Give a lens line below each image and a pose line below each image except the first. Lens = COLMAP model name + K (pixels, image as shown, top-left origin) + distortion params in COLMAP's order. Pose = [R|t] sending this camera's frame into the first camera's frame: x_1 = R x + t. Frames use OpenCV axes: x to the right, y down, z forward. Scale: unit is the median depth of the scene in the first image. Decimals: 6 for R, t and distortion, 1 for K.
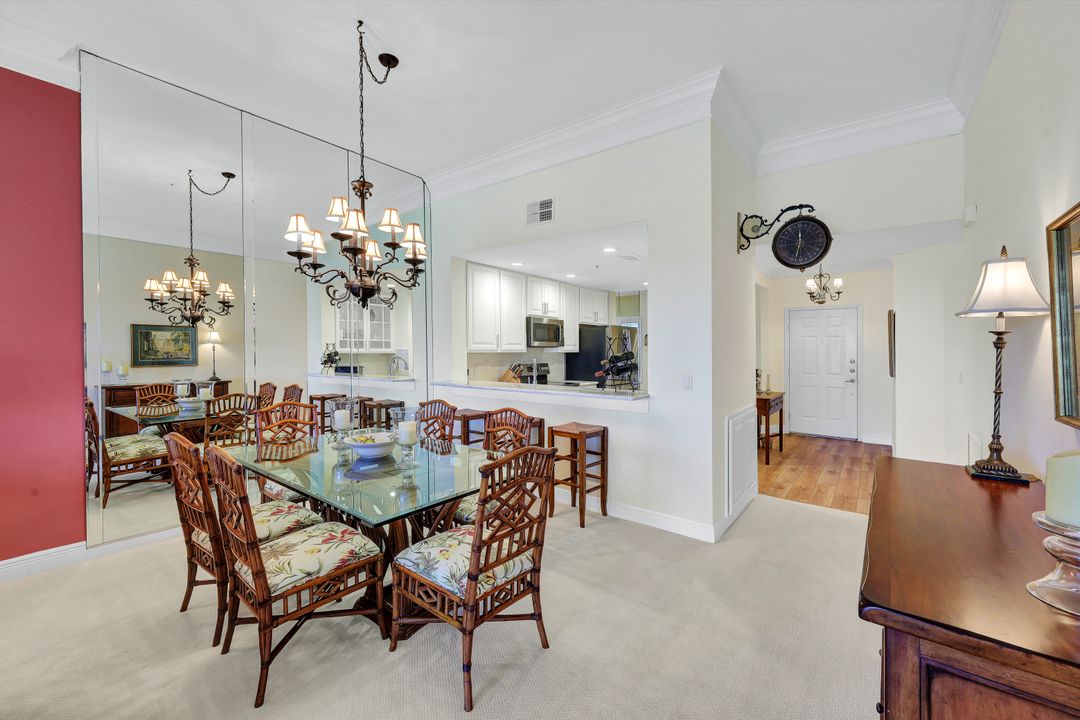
lens RADIAL K [[431.0, 0, 544.5], [0, 431.0, 350.8], [0, 0, 1]] dist [-0.003359, -0.000147]
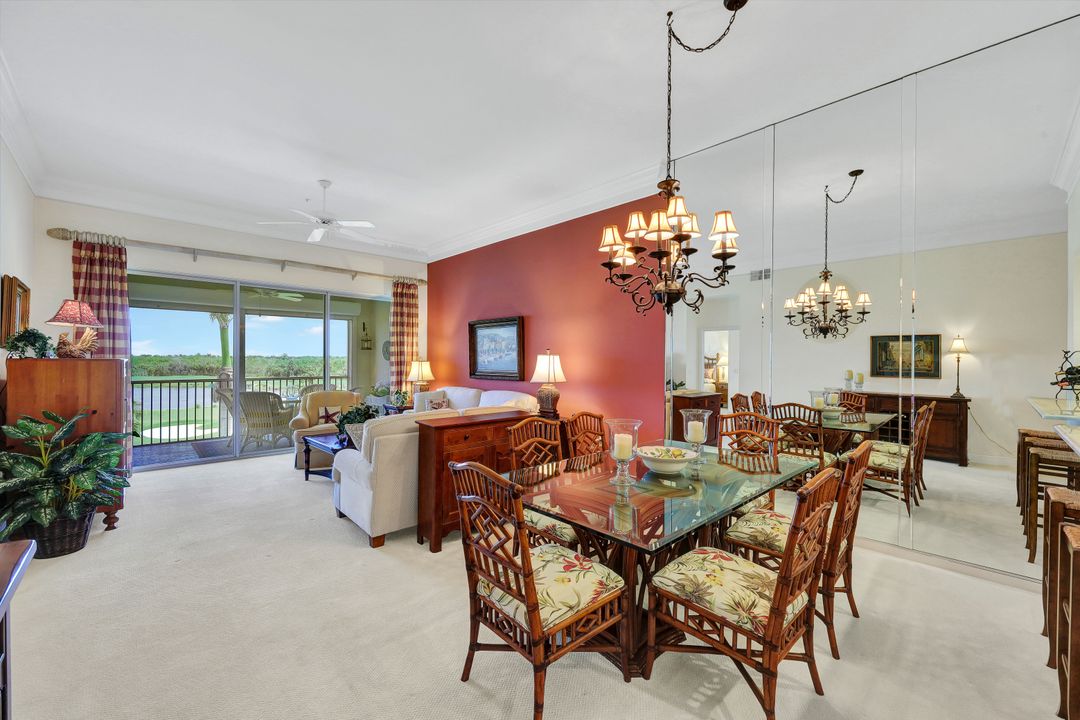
lens RADIAL K [[438.1, 0, 531.7], [0, 438.1, 358.8], [0, 0, 1]] dist [-0.002597, -0.000167]
pose [[-0.152009, -0.007238, -0.988353, 0.351324], [-0.006078, 0.999961, -0.006388, 0.006202], [0.988360, 0.005036, -0.152047, 0.502736]]
